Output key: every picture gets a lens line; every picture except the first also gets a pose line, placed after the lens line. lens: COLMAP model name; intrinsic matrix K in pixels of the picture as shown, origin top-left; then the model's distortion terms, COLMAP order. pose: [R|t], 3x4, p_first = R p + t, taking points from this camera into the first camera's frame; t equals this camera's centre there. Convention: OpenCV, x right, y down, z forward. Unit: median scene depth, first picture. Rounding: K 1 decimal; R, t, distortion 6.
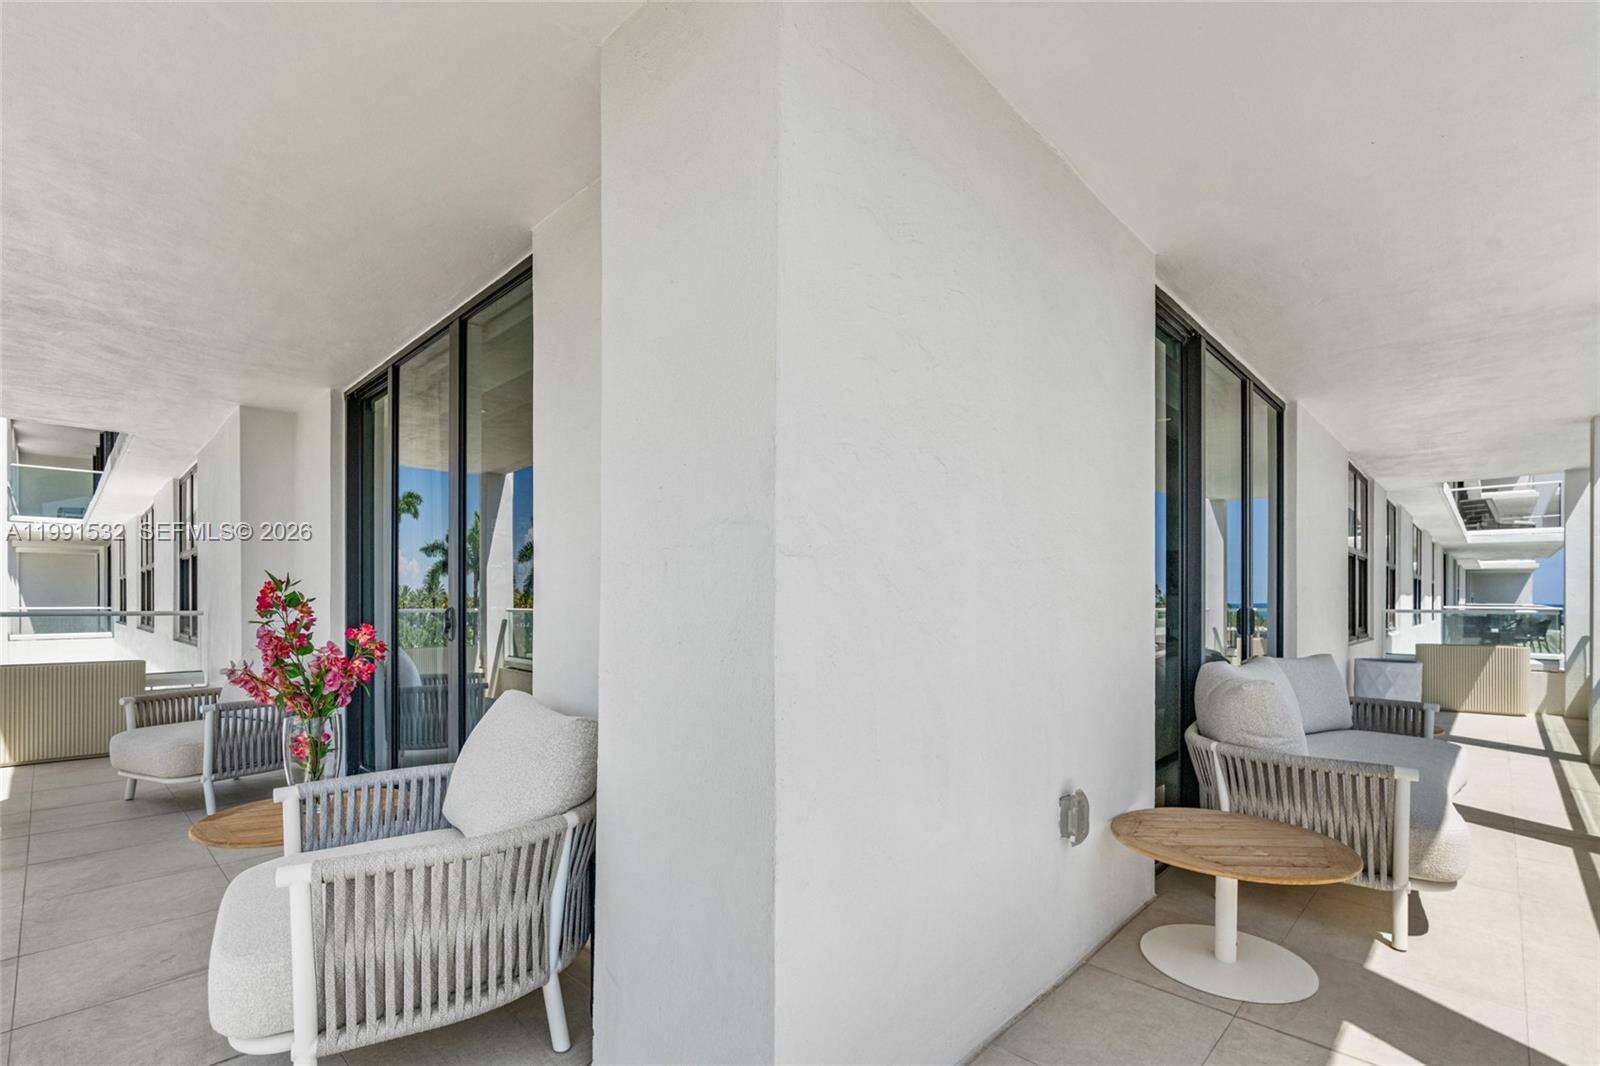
lens RADIAL K [[734.4, 0, 802.0], [0, 734.4, 600.8], [0, 0, 1]] dist [0.000545, 0.000101]
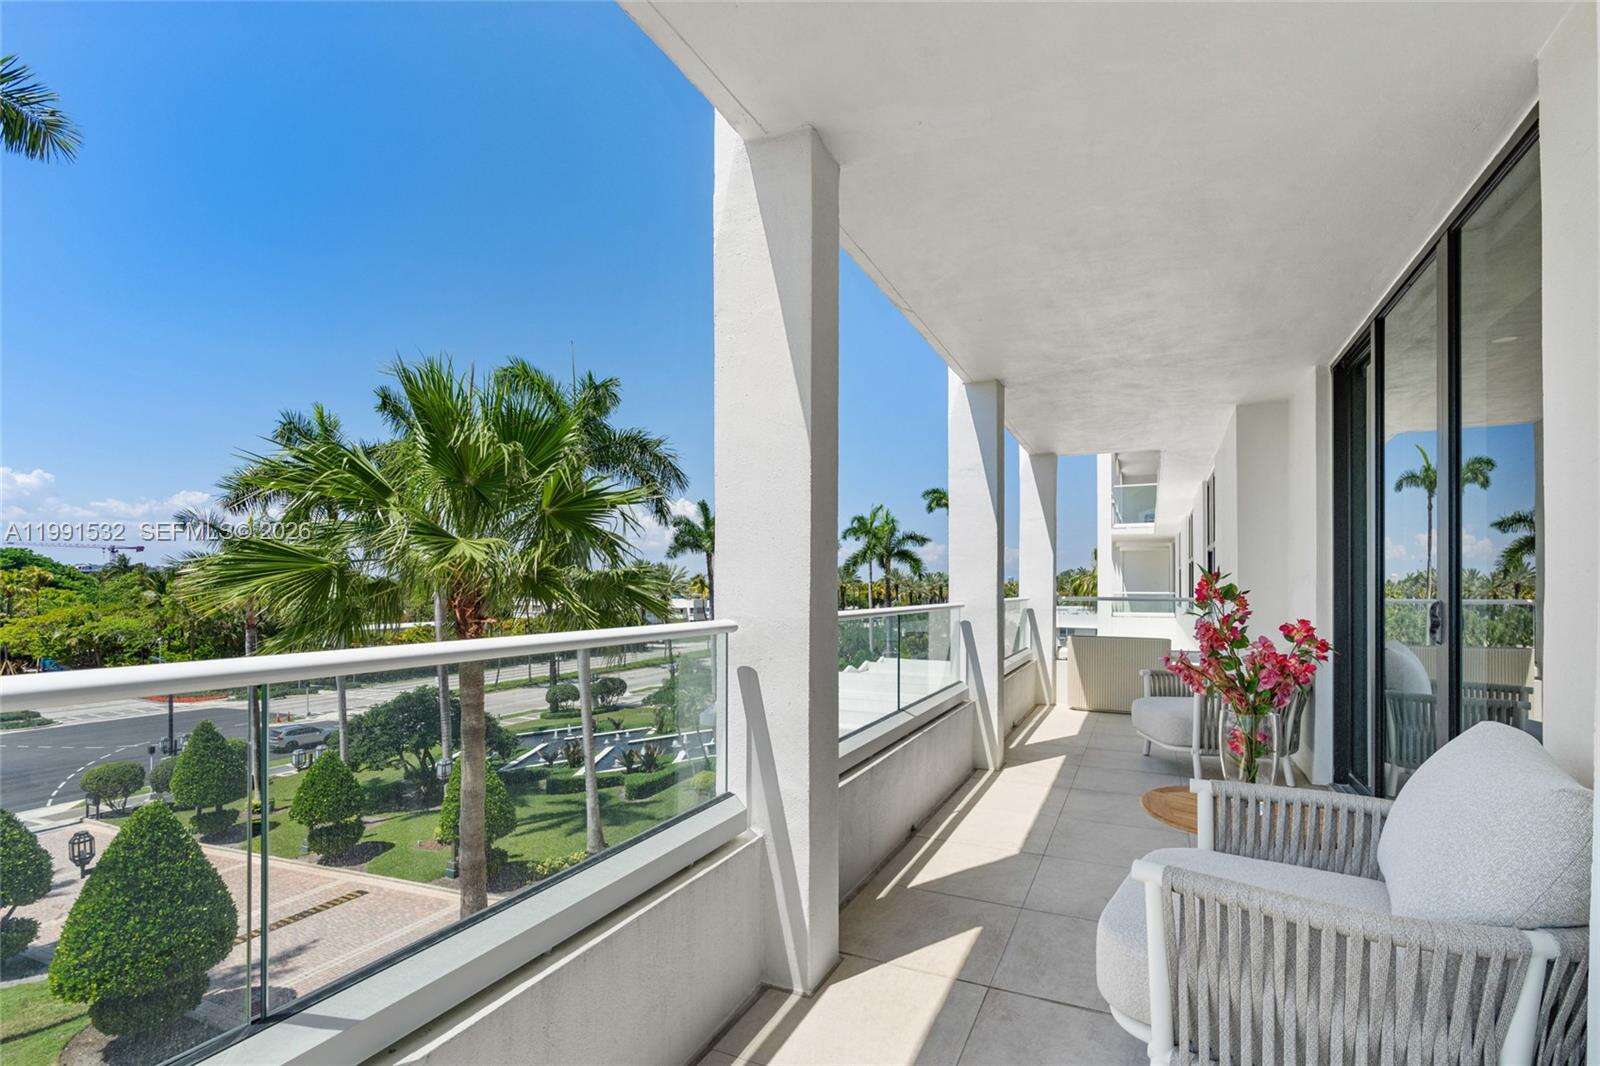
lens RADIAL K [[732.7, 0, 805.4], [0, 732.7, 579.2], [0, 0, 1]] dist [-0.013900, 0.007958]
pose [[0.323547, -0.008777, -0.946172, 0.056460], [-0.000691, 0.999955, -0.009512, -0.008775], [0.946212, 0.003732, 0.323526, 0.135928]]
